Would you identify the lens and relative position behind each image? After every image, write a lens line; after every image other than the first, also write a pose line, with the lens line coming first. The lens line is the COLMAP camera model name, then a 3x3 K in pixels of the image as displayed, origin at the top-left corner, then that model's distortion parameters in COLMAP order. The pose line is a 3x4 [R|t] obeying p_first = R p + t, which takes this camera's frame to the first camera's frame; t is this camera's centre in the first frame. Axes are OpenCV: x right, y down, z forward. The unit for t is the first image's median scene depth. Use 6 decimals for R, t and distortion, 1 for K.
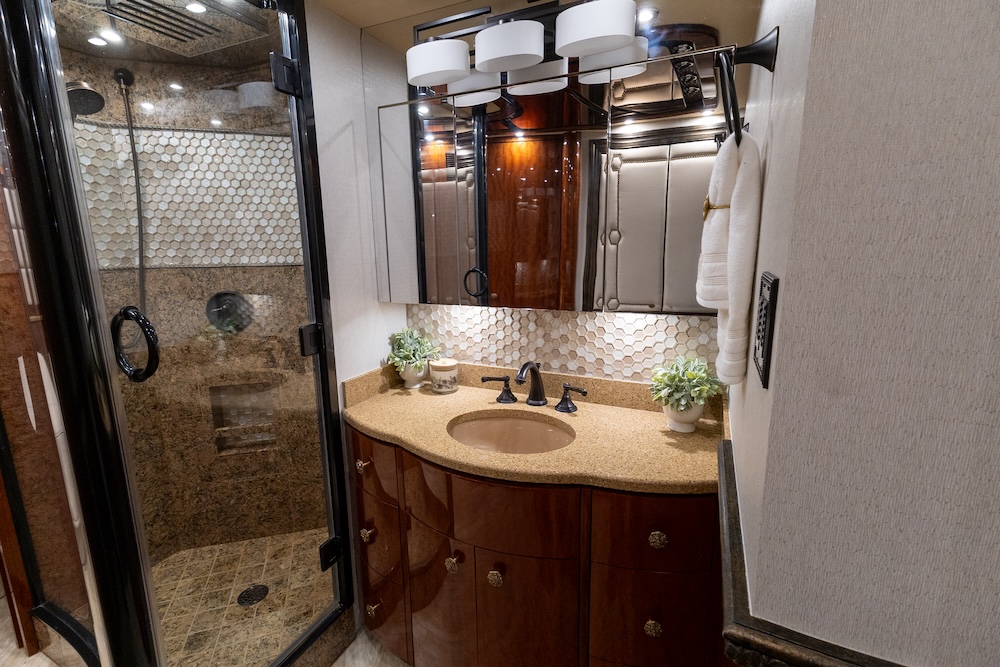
lens RADIAL K [[453.8, 0, 488.5], [0, 453.8, 325.7], [0, 0, 1]] dist [0.011829, -0.000377]
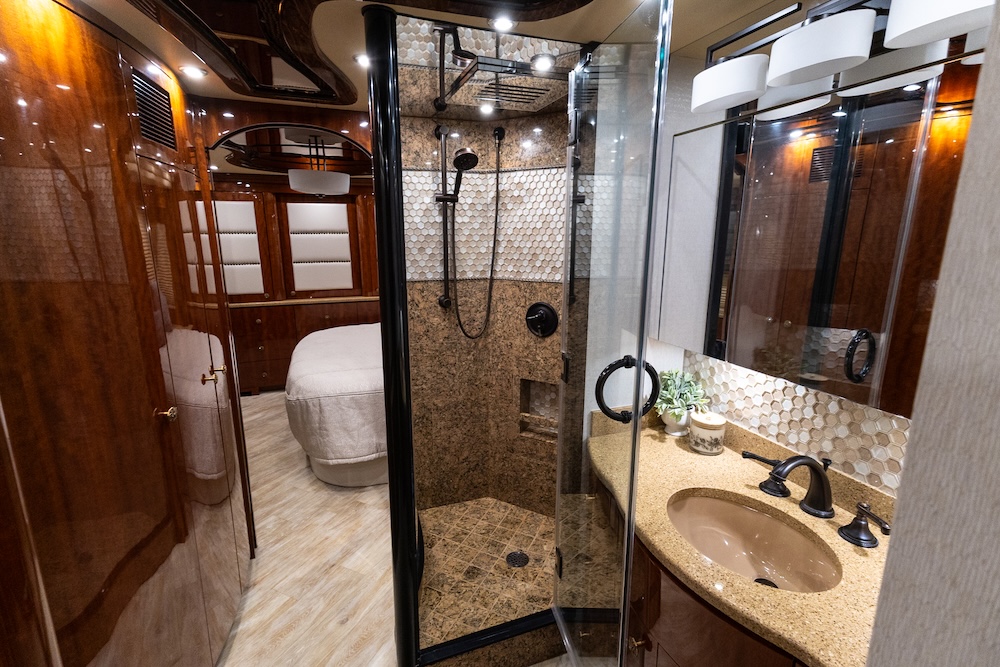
lens RADIAL K [[453.8, 0, 488.5], [0, 453.8, 325.7], [0, 0, 1]] dist [0.011829, -0.000377]
pose [[0.712951, 0.145303, -0.685994, 0.167260], [-0.128624, 0.988795, 0.075762, -0.101940], [0.689316, 0.034221, 0.723652, 0.062245]]
